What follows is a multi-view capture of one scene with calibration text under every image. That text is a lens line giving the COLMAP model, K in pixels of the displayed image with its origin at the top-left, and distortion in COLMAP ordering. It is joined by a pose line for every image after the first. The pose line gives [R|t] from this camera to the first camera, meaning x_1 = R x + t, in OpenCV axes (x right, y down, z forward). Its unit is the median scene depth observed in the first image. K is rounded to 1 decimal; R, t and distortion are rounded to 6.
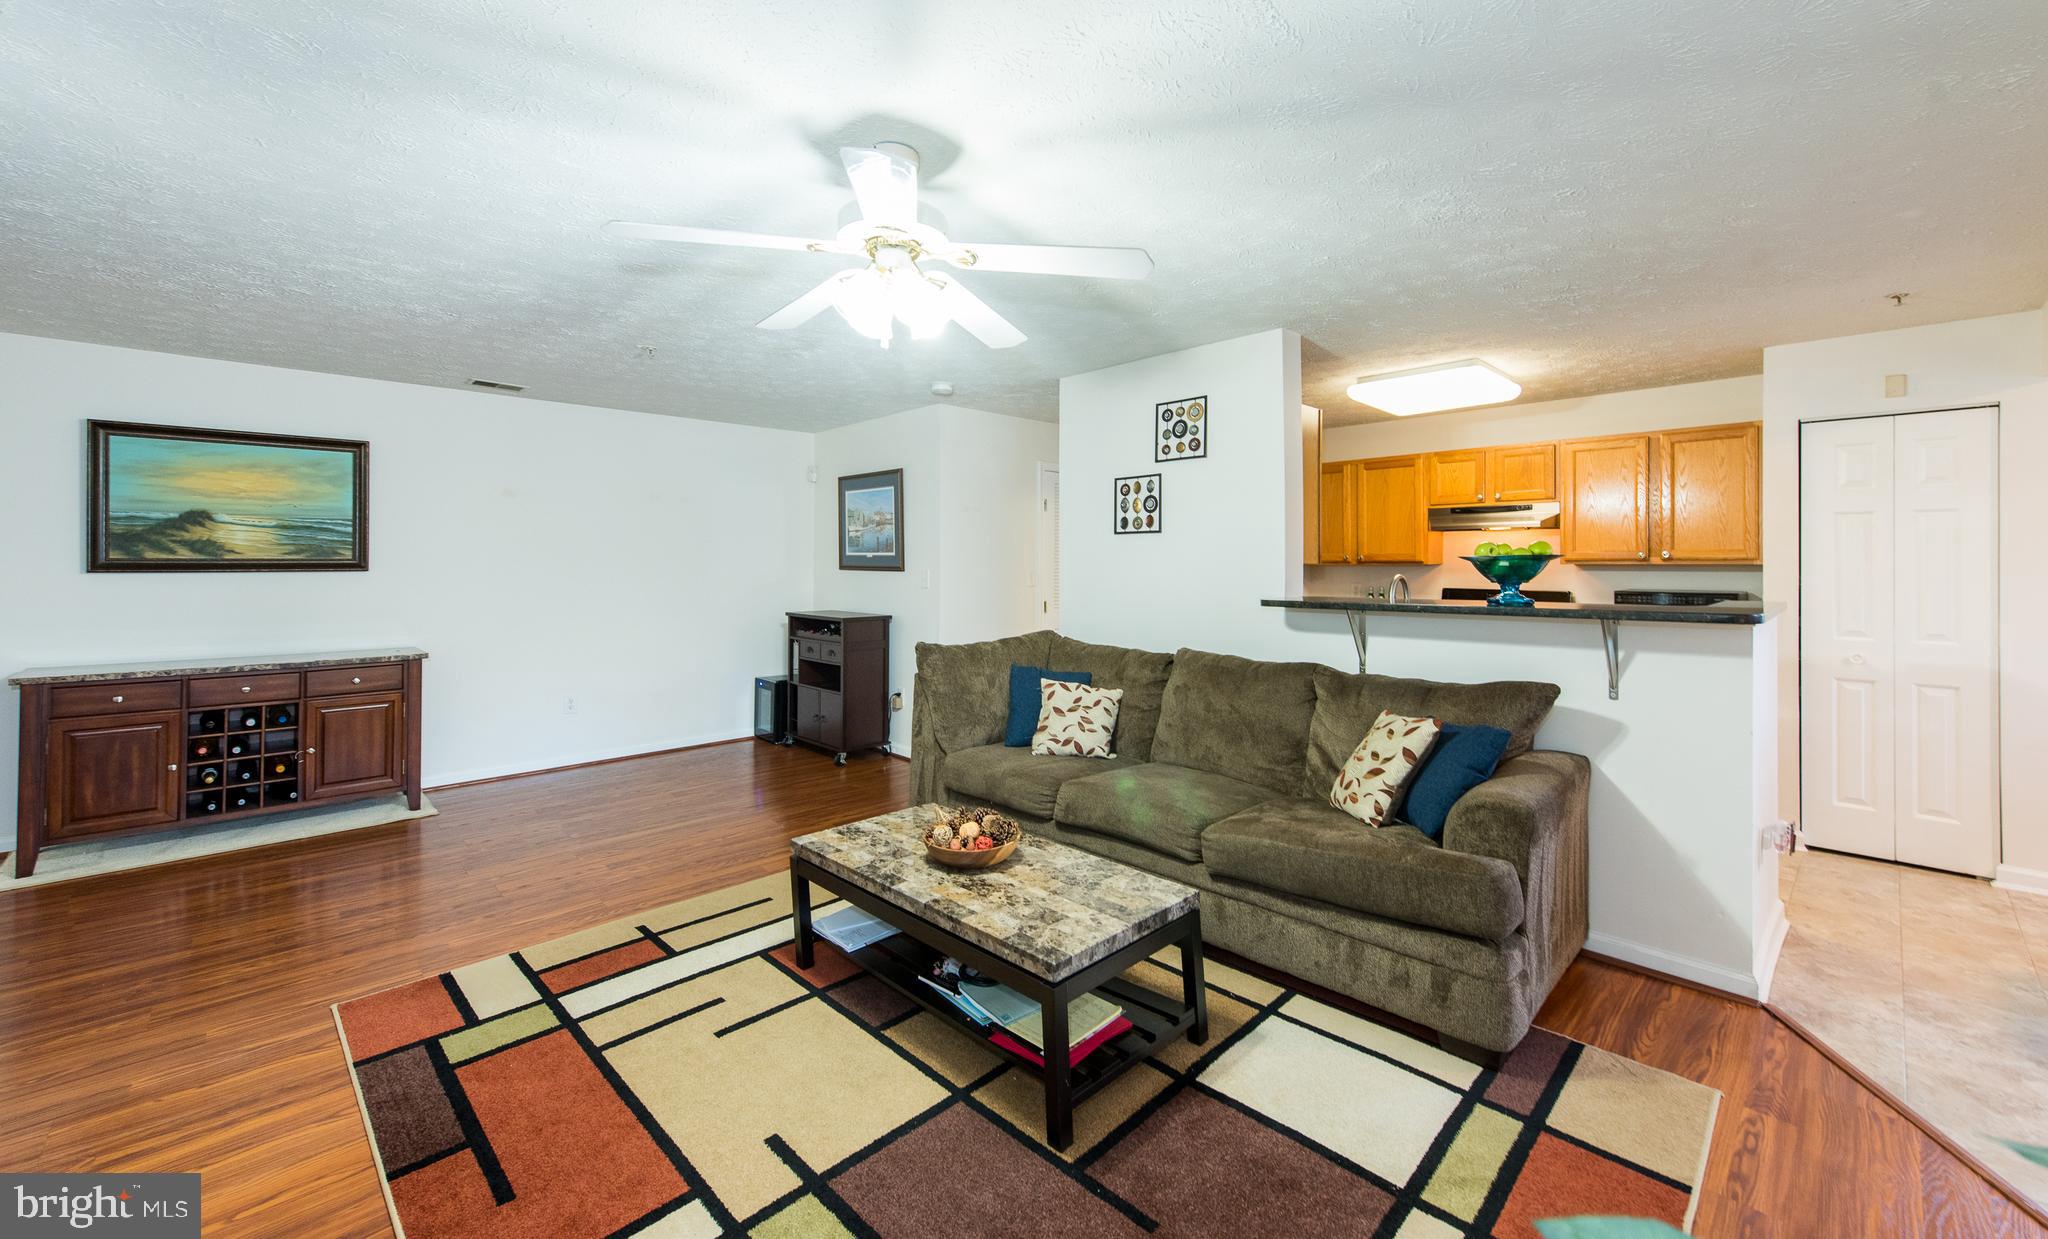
lens RADIAL K [[811.7, 0, 1055.2], [0, 811.7, 555.6], [0, 0, 1]] dist [0.000681, -0.000081]
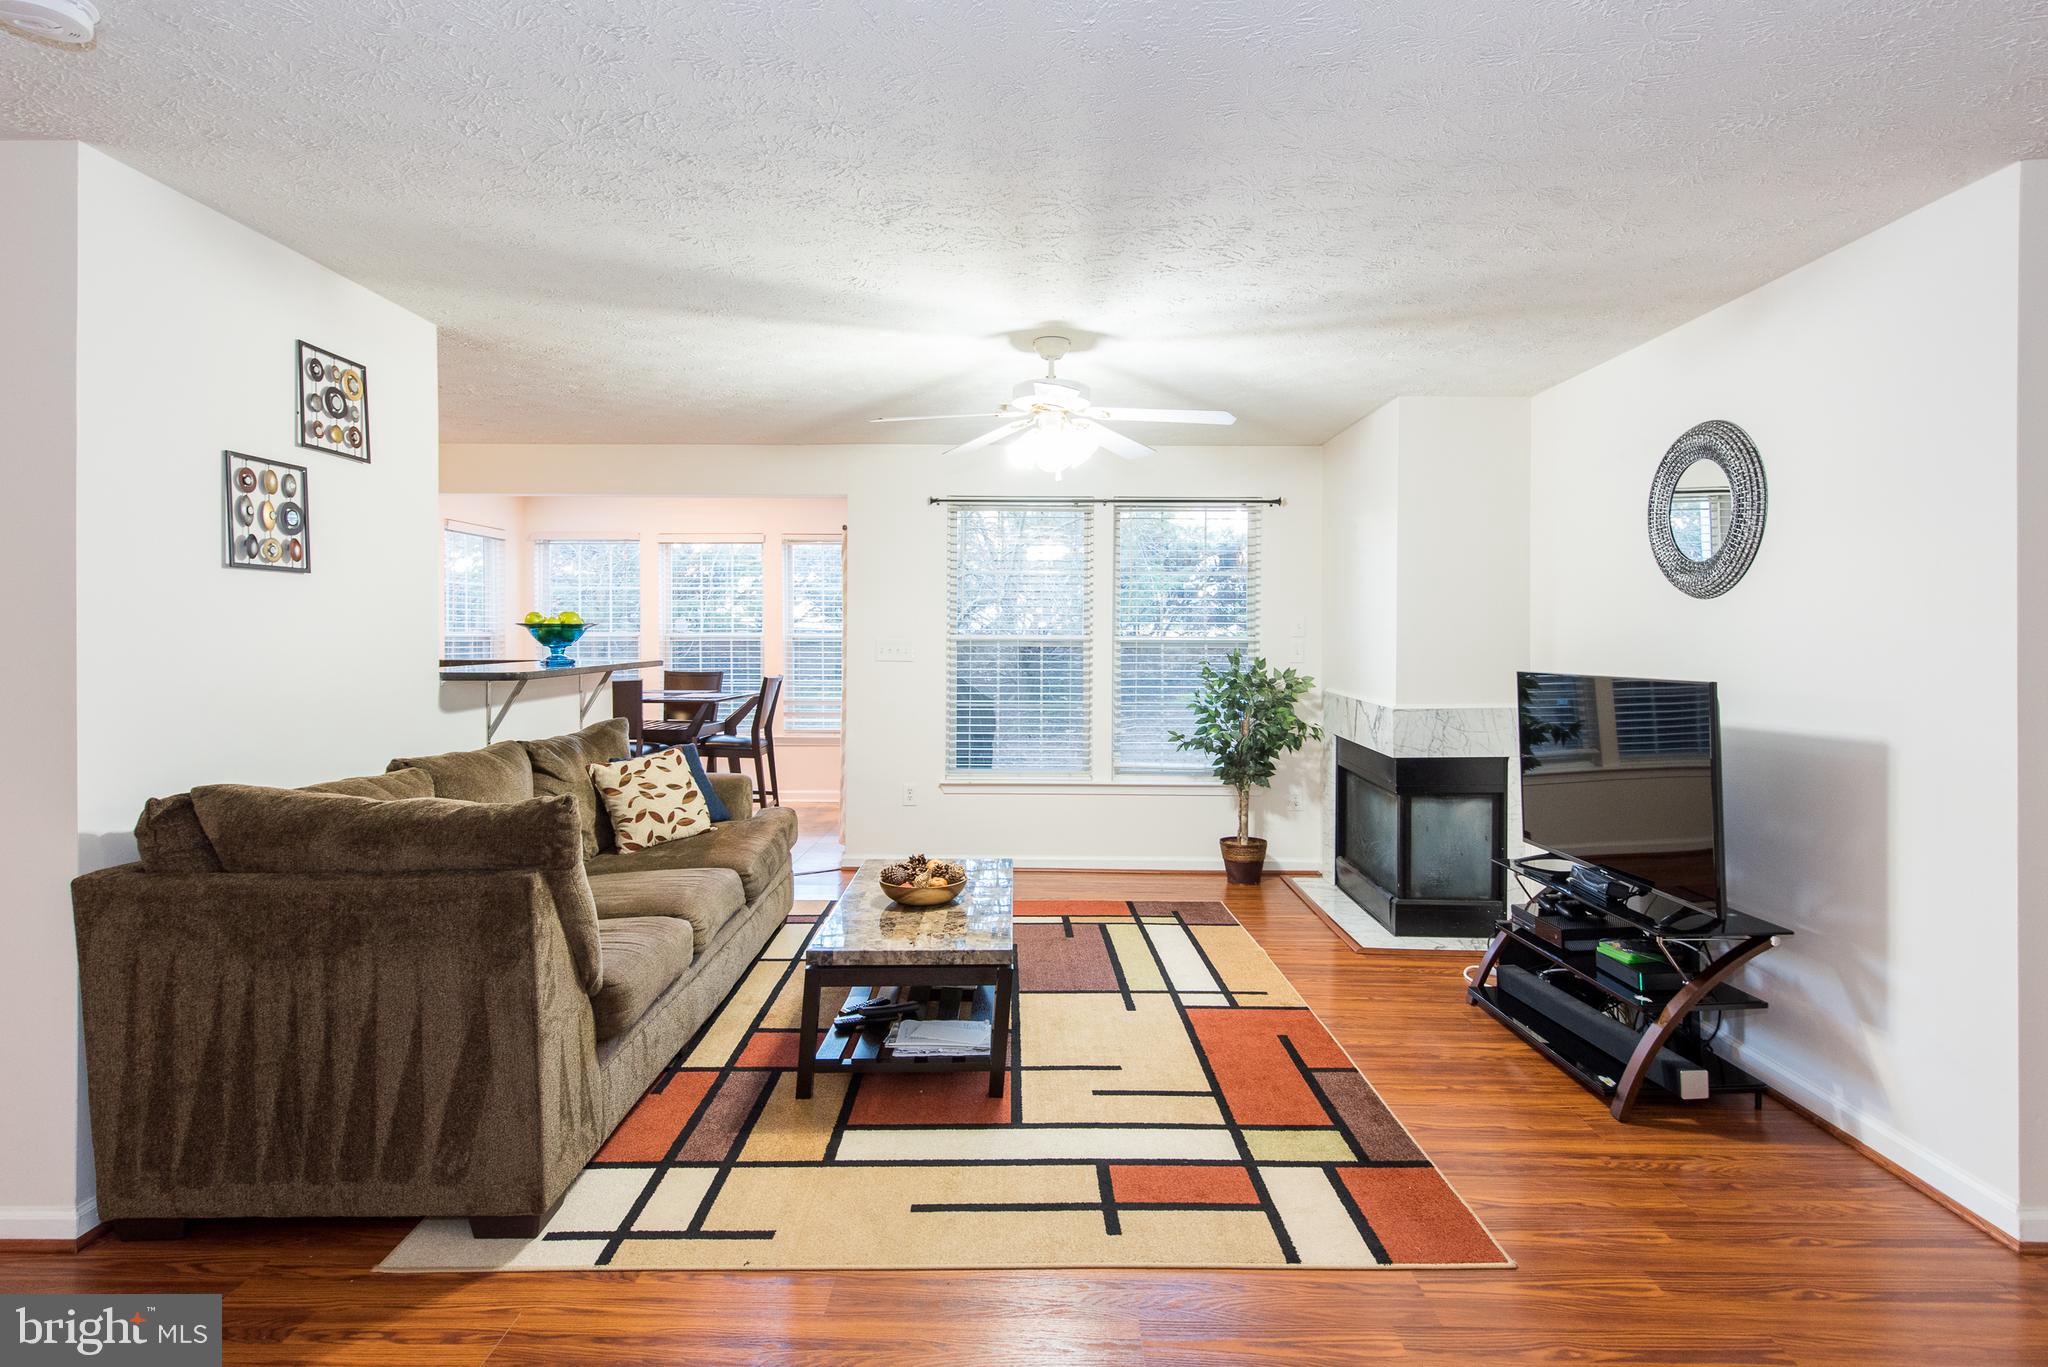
lens RADIAL K [[1049.5, 0, 1025.1], [0, 1049.5, 636.8], [0, 0, 1]] dist [0.013200, -0.005445]
pose [[-0.698238, -0.002478, 0.715862, -0.769464], [-0.007950, 0.999959, -0.004293, 0.015224], [-0.715822, -0.008688, -0.698229, 1.200268]]
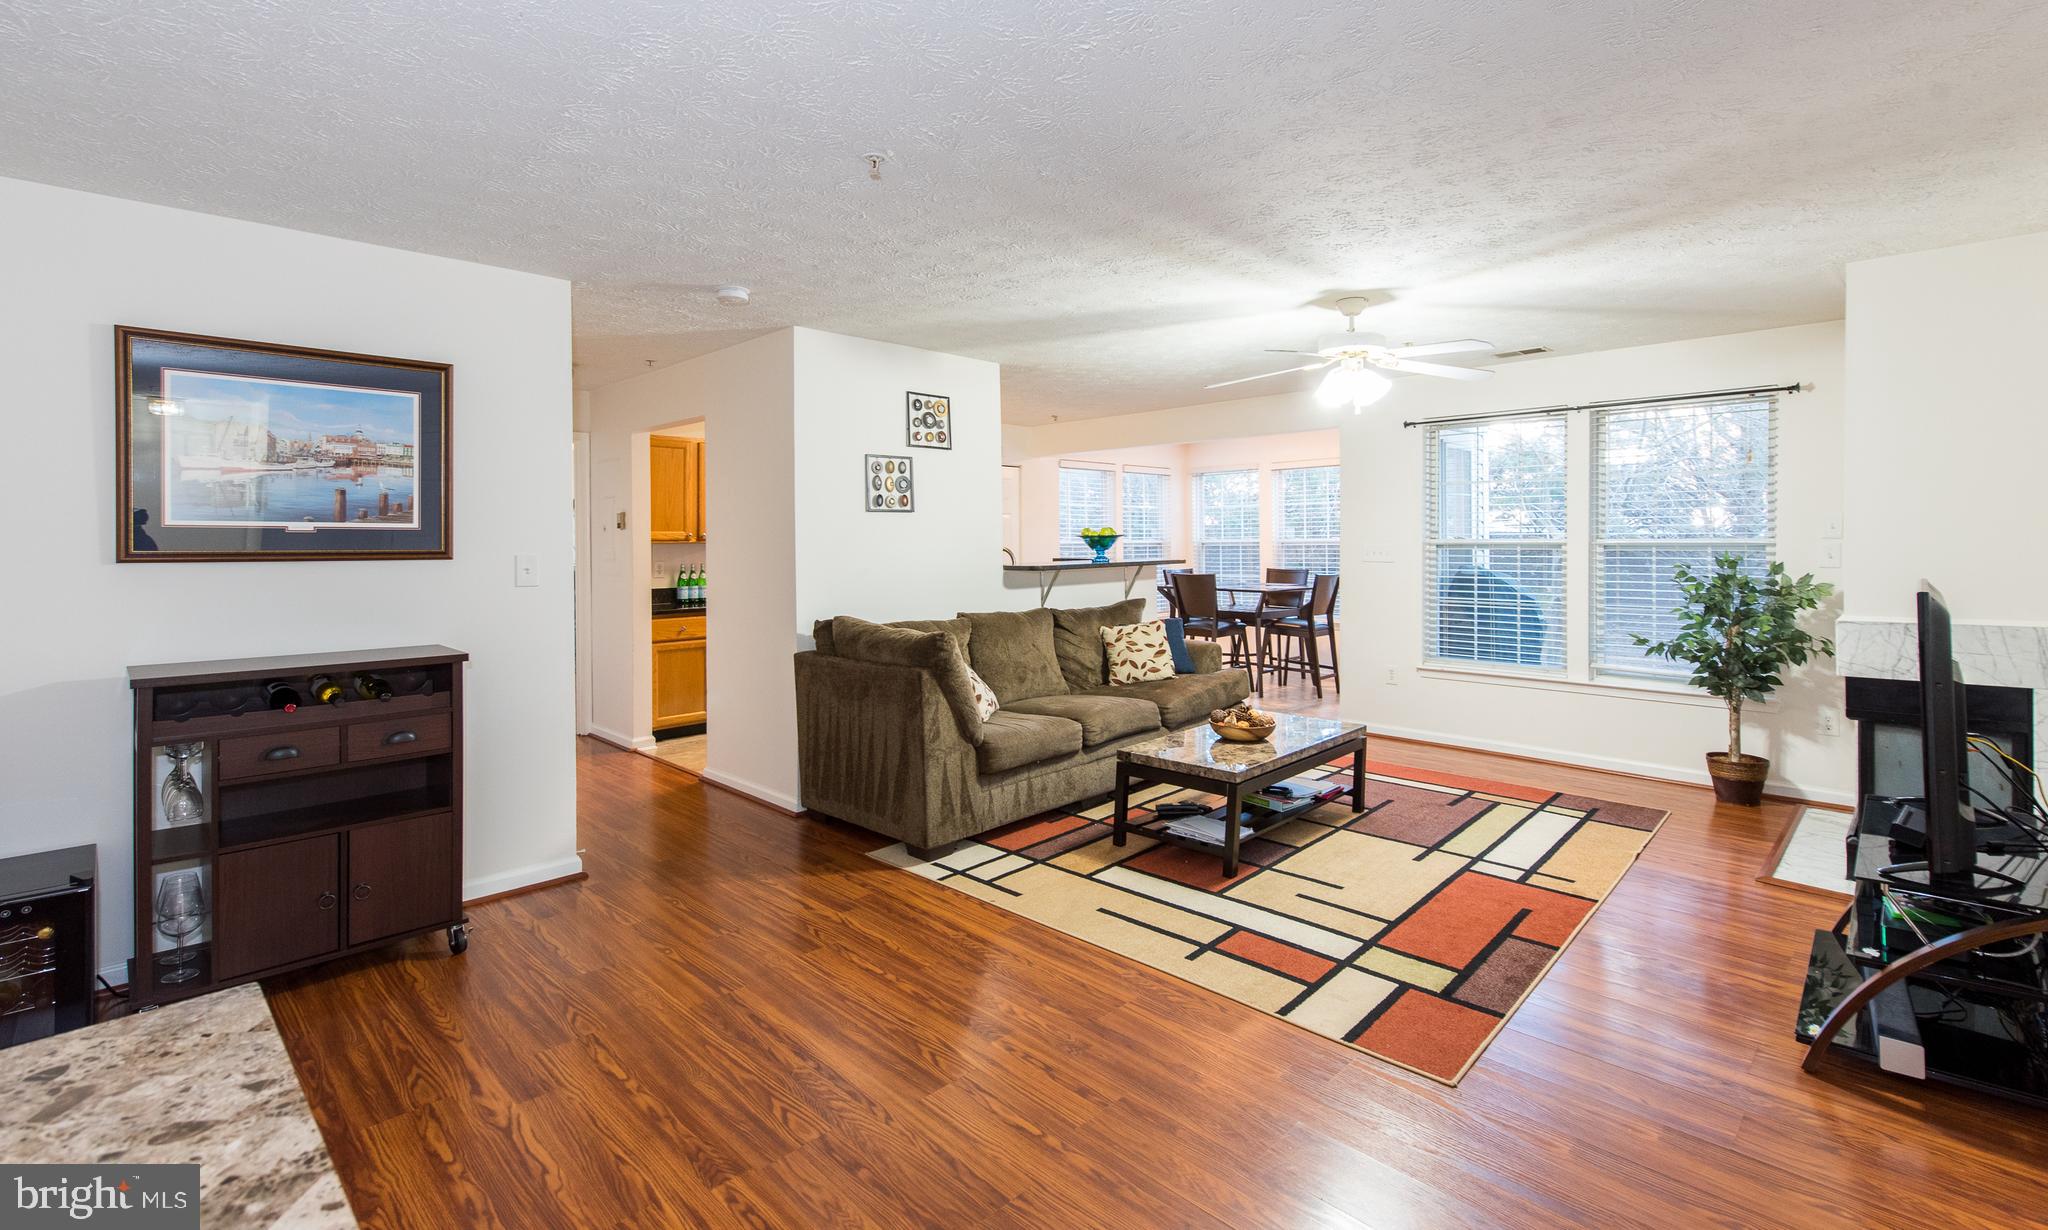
lens RADIAL K [[898.8, 0, 1028.3], [0, 898.8, 546.0], [0, 0, 1]] dist [0.005358, -0.001635]
pose [[-0.000267, -0.004789, 0.999988, -1.103109], [-0.000553, 0.999988, 0.004789, 0.010690], [-1.000000, -0.000552, -0.000269, 0.881447]]
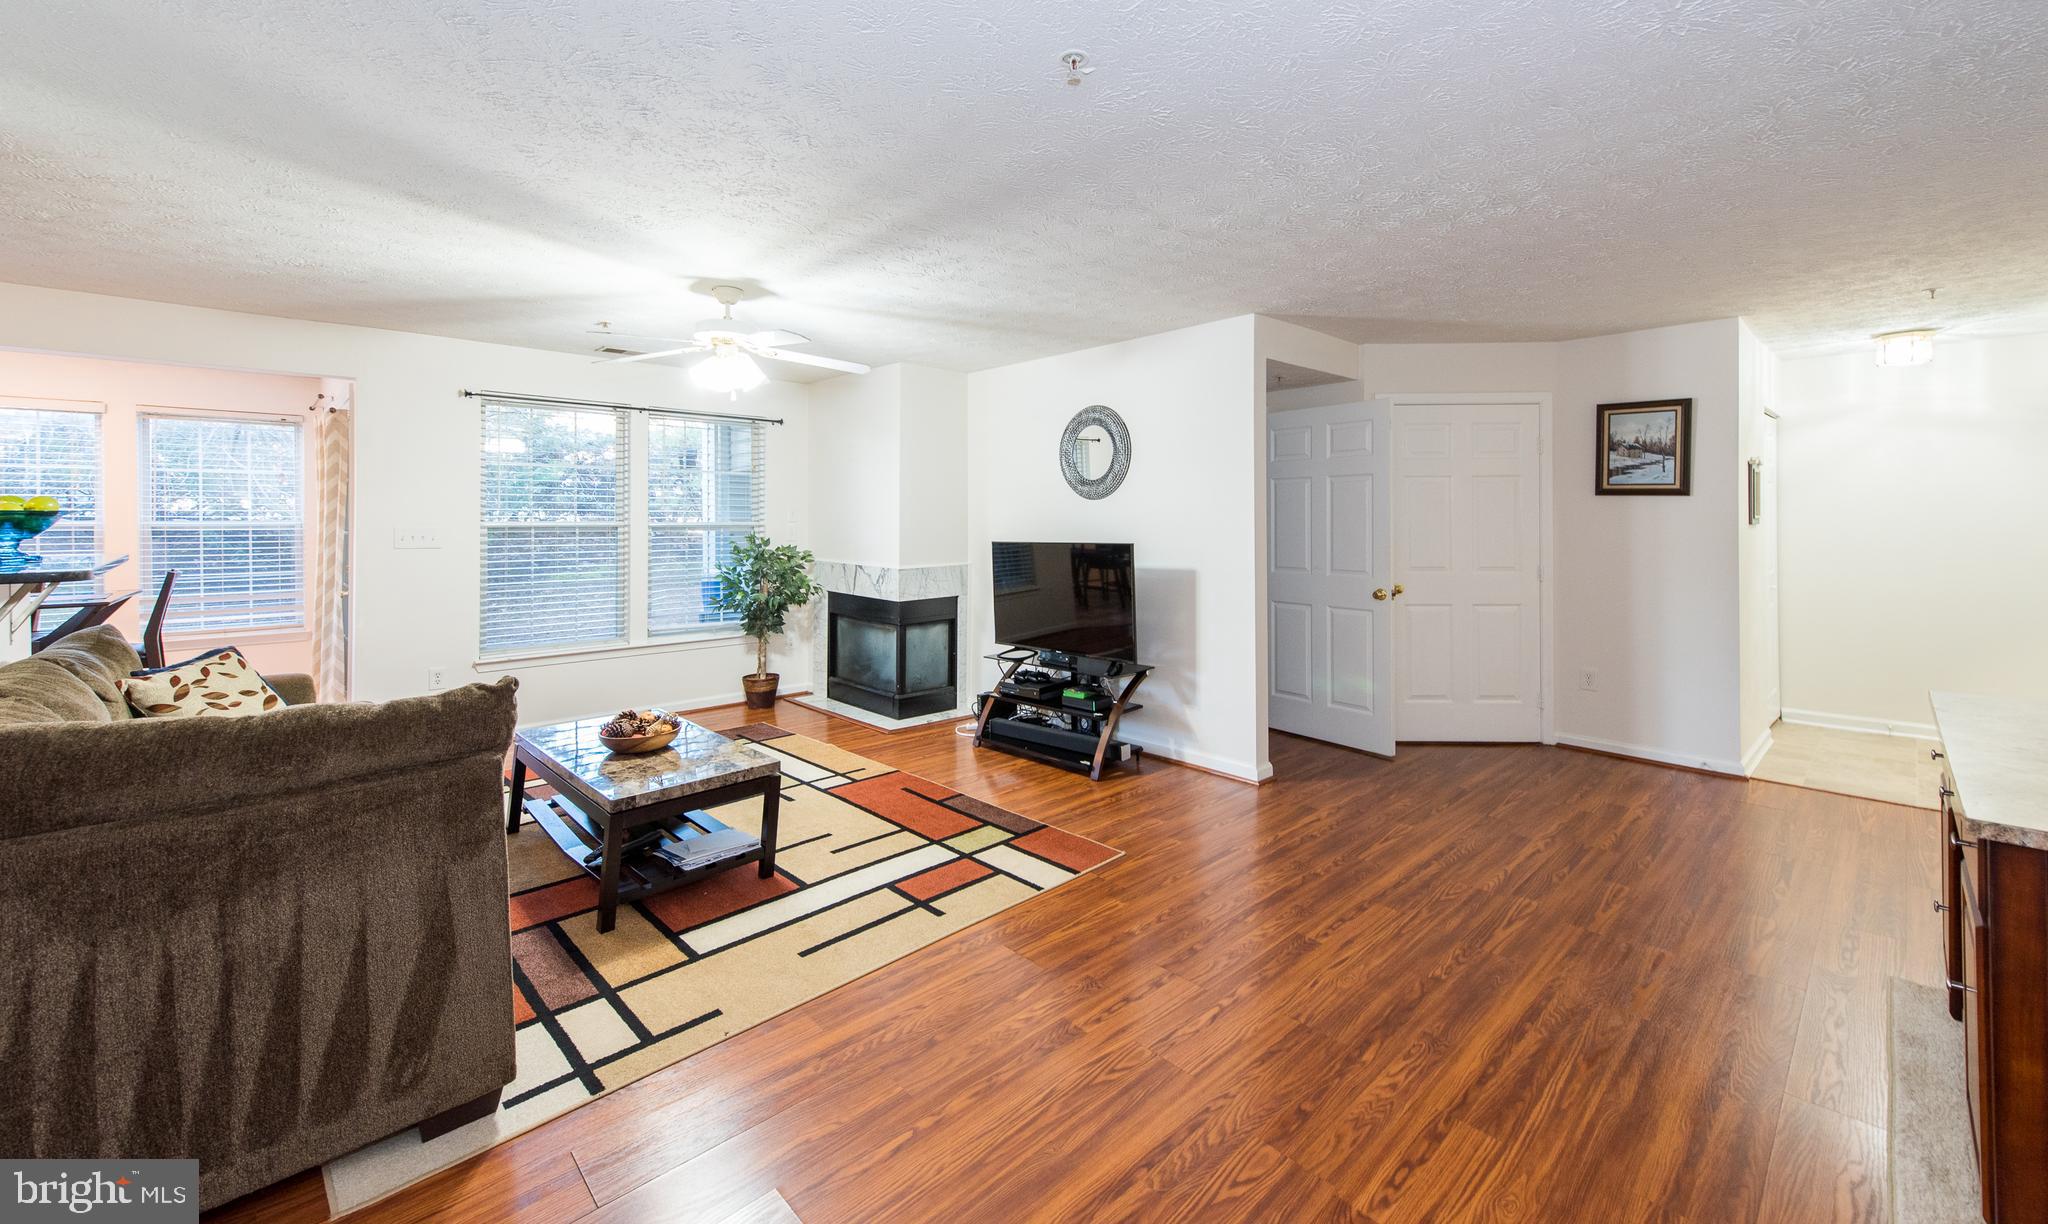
lens RADIAL K [[809.9, 0, 1036.1], [0, 809.9, 514.1], [0, 0, 1]] dist [0.006699, -0.001892]
pose [[-0.999578, 0.003736, 0.028804, -0.486226], [0.003299, 0.999879, -0.015235, 0.016524], [-0.028858, -0.015133, -0.999469, 1.439994]]
